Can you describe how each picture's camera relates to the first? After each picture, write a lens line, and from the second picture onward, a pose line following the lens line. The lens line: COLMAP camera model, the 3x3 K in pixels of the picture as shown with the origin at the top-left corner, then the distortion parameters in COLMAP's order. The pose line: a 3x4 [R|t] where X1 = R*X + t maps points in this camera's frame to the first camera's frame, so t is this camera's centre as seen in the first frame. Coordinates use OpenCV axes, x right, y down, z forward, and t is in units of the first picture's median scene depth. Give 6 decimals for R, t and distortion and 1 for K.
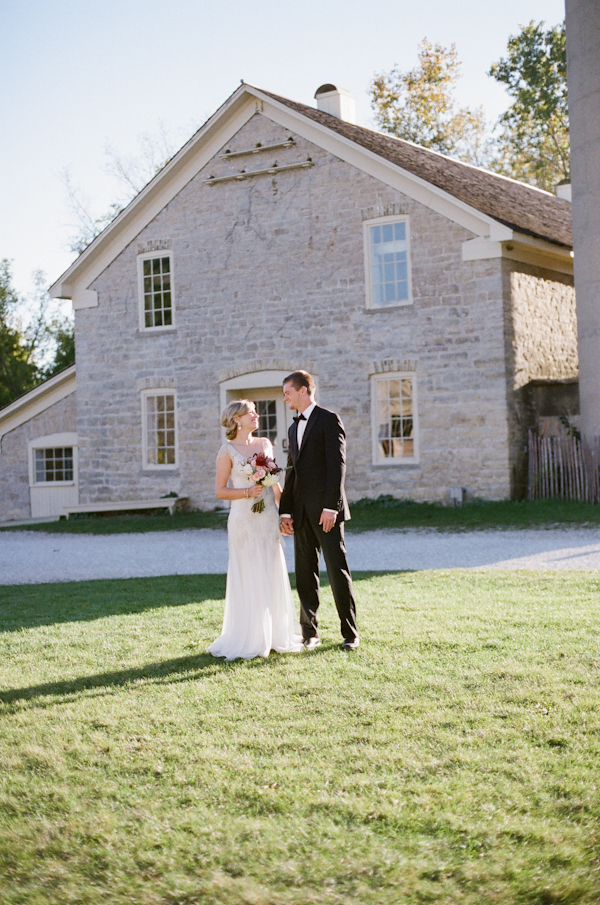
lens RADIAL K [[1580.7, 0, 300.0], [0, 1580.7, 452.5], [0, 0, 1]] dist [-0.117608, -0.027739]
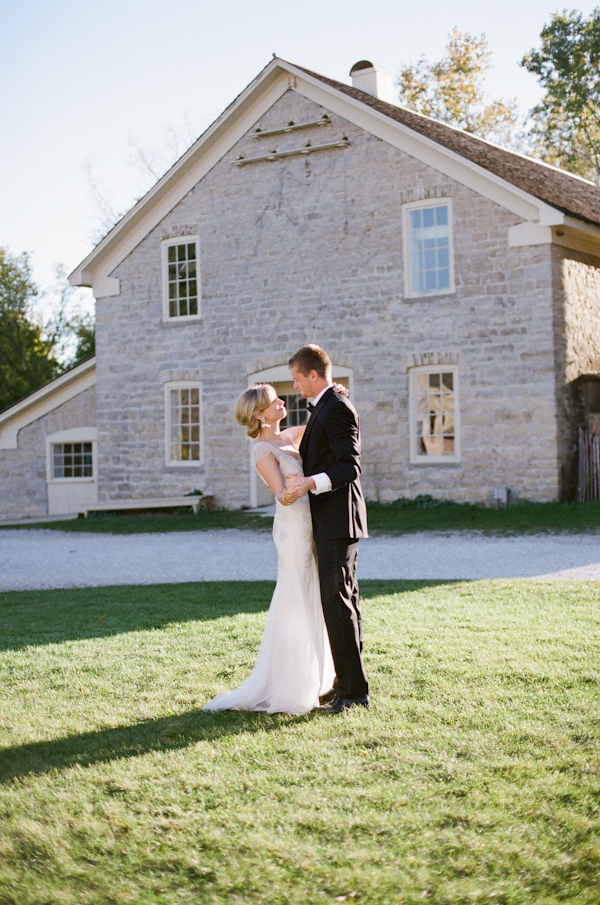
lens RADIAL K [[1258.1, 0, 300.0], [0, 1258.1, 452.5], [0, 0, 1]] dist [-0.006826, 0.035849]
pose [[0.999851, 0.008582, 0.014950, -0.030763], [-0.008556, 0.999962, -0.001848, 0.003385], [-0.014965, 0.001719, 0.999887, 0.246146]]
